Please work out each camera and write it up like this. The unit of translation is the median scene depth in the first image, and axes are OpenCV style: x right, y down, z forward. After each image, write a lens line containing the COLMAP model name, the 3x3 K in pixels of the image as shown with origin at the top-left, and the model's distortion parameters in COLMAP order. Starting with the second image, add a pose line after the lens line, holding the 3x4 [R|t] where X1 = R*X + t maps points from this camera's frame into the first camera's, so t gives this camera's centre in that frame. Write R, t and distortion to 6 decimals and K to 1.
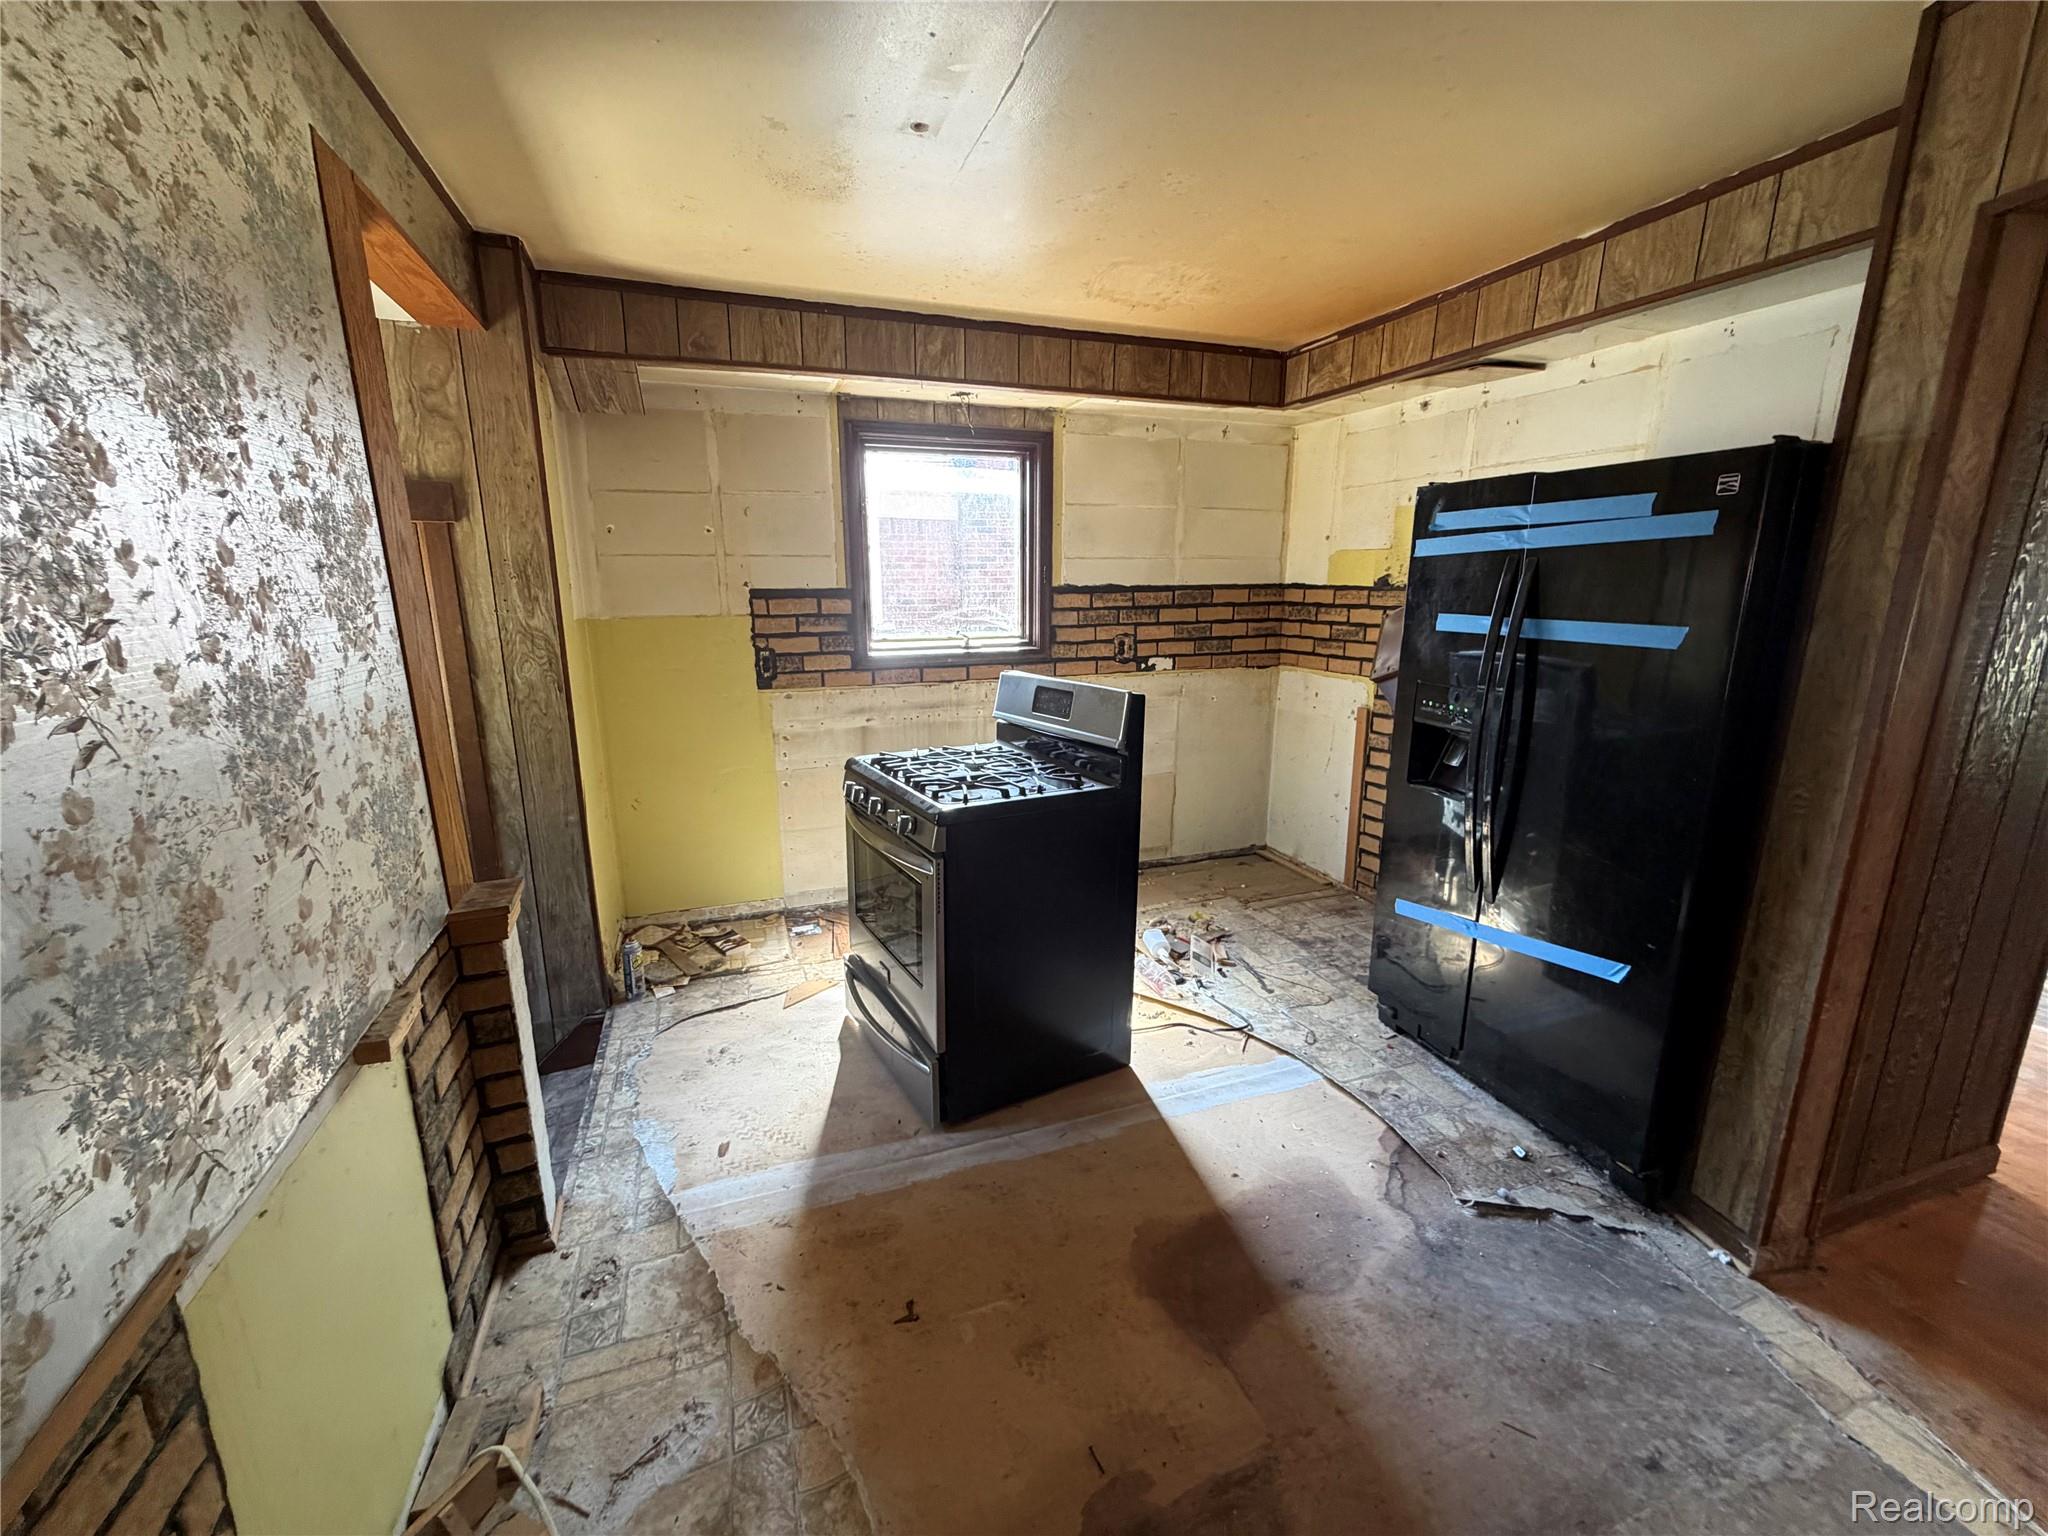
lens RADIAL K [[818.5, 0, 1019.5], [0, 818.5, 769.7], [0, 0, 1]] dist [-0.003354, 0.000157]
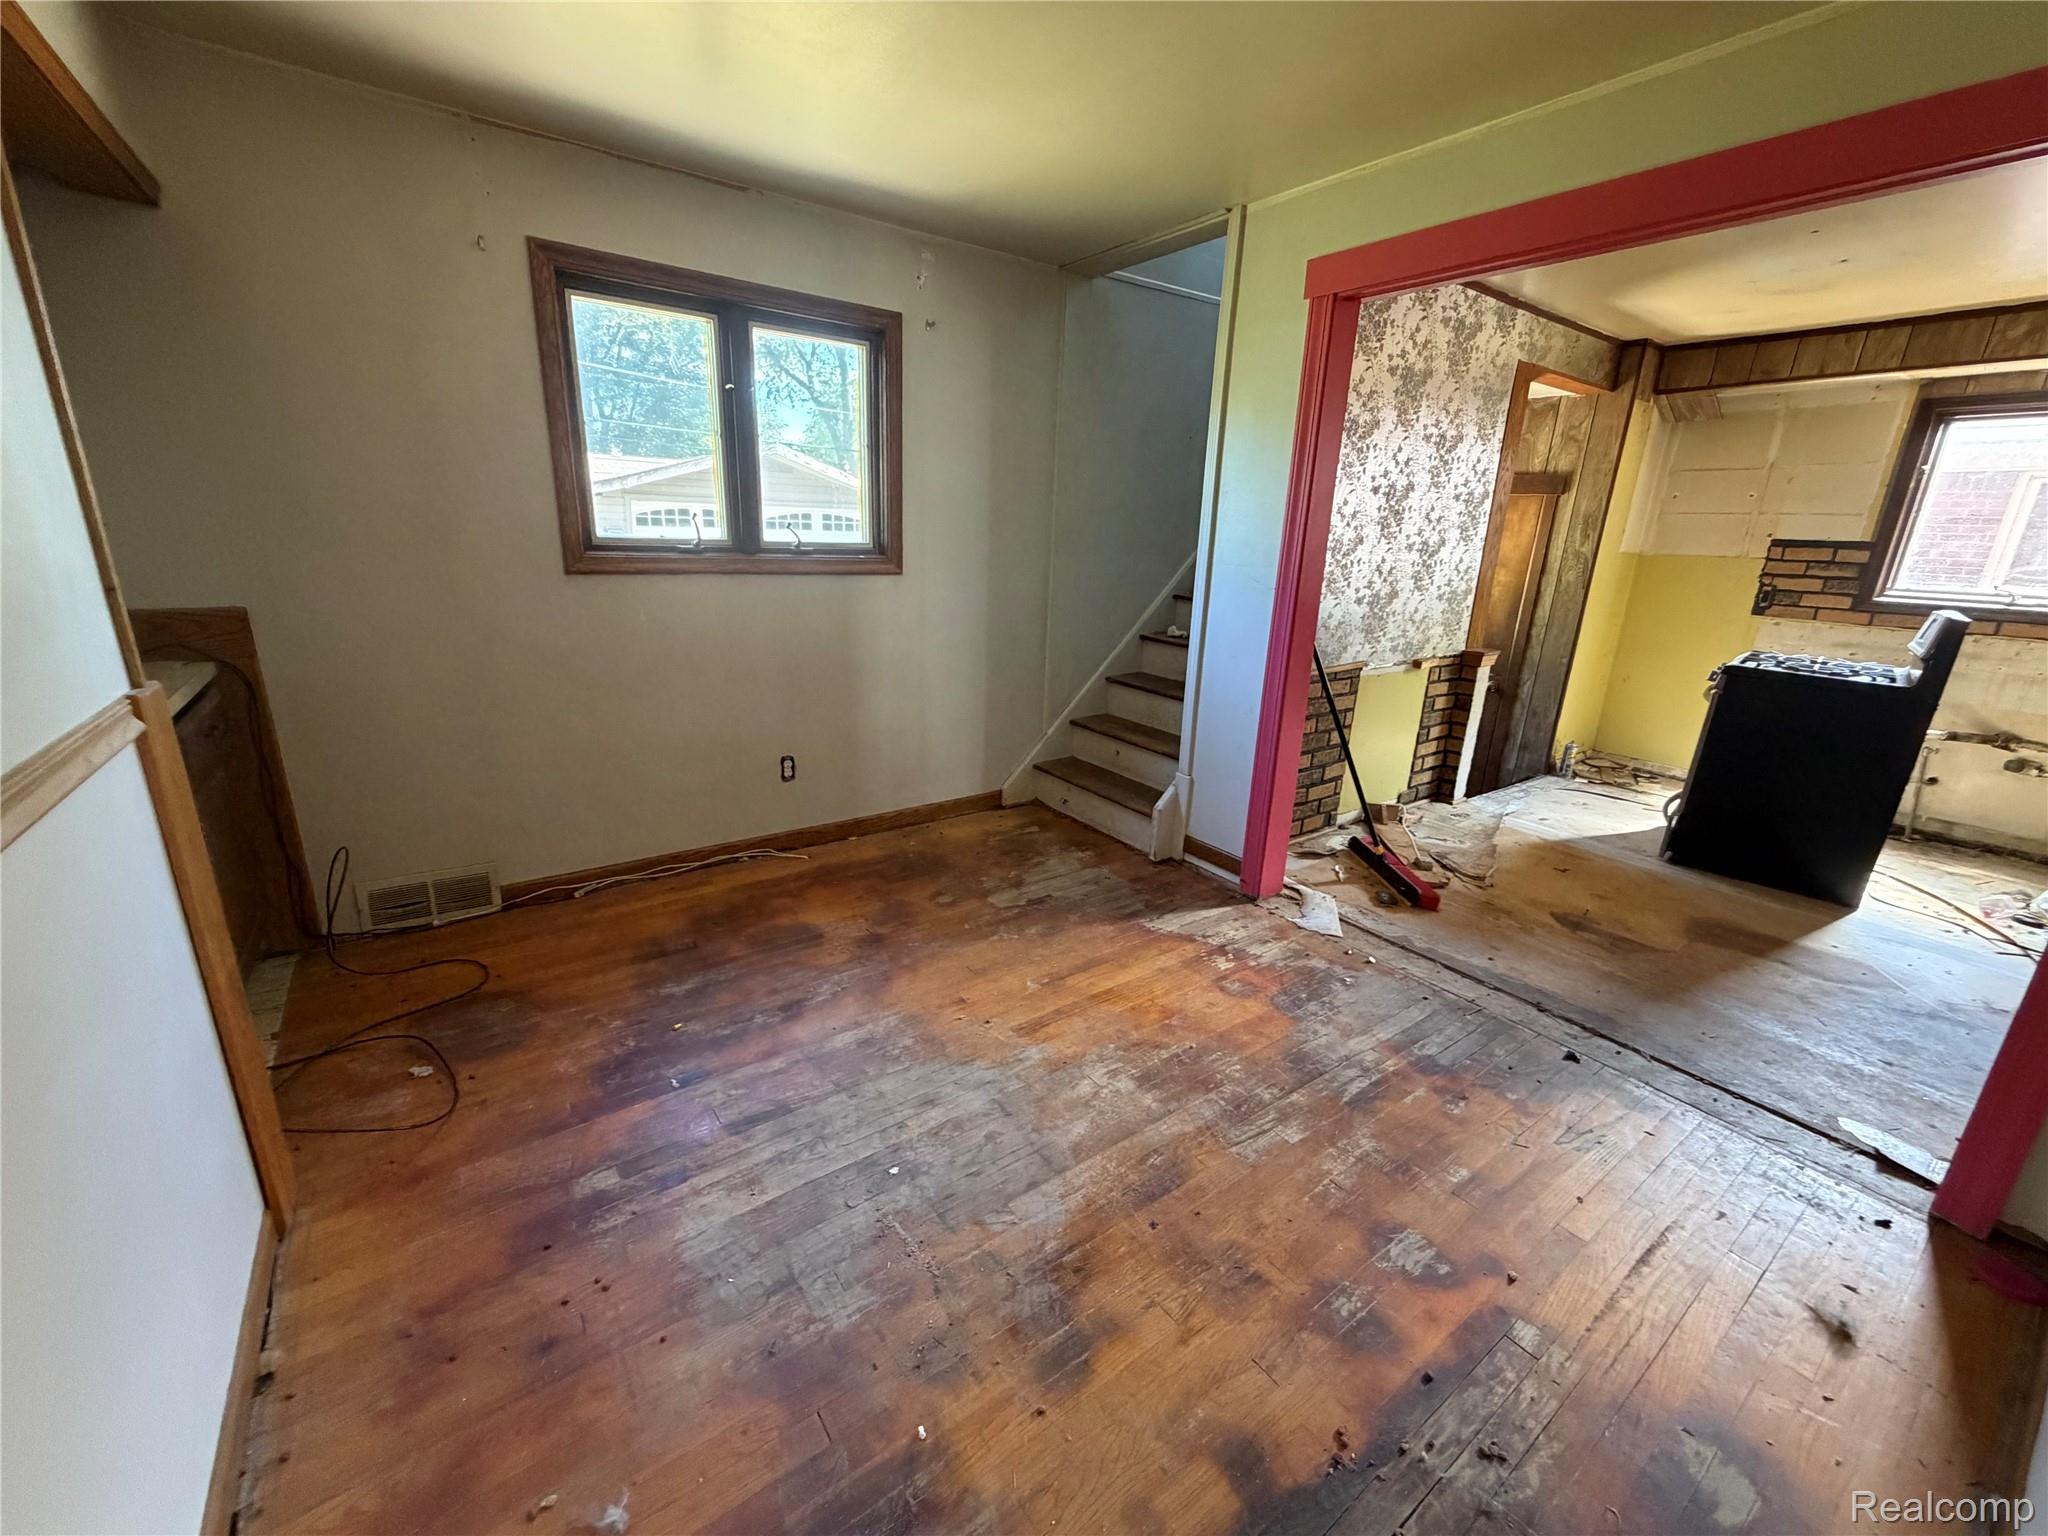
lens RADIAL K [[818.5, 0, 1015.7], [0, 818.5, 767.6], [0, 0, 1]] dist [-0.003354, 0.000157]
pose [[0.265602, 0.285946, -0.920701, 0.967290], [-0.251286, 0.942525, 0.220234, 0.213602], [0.930758, 0.172865, 0.322190, -0.747354]]
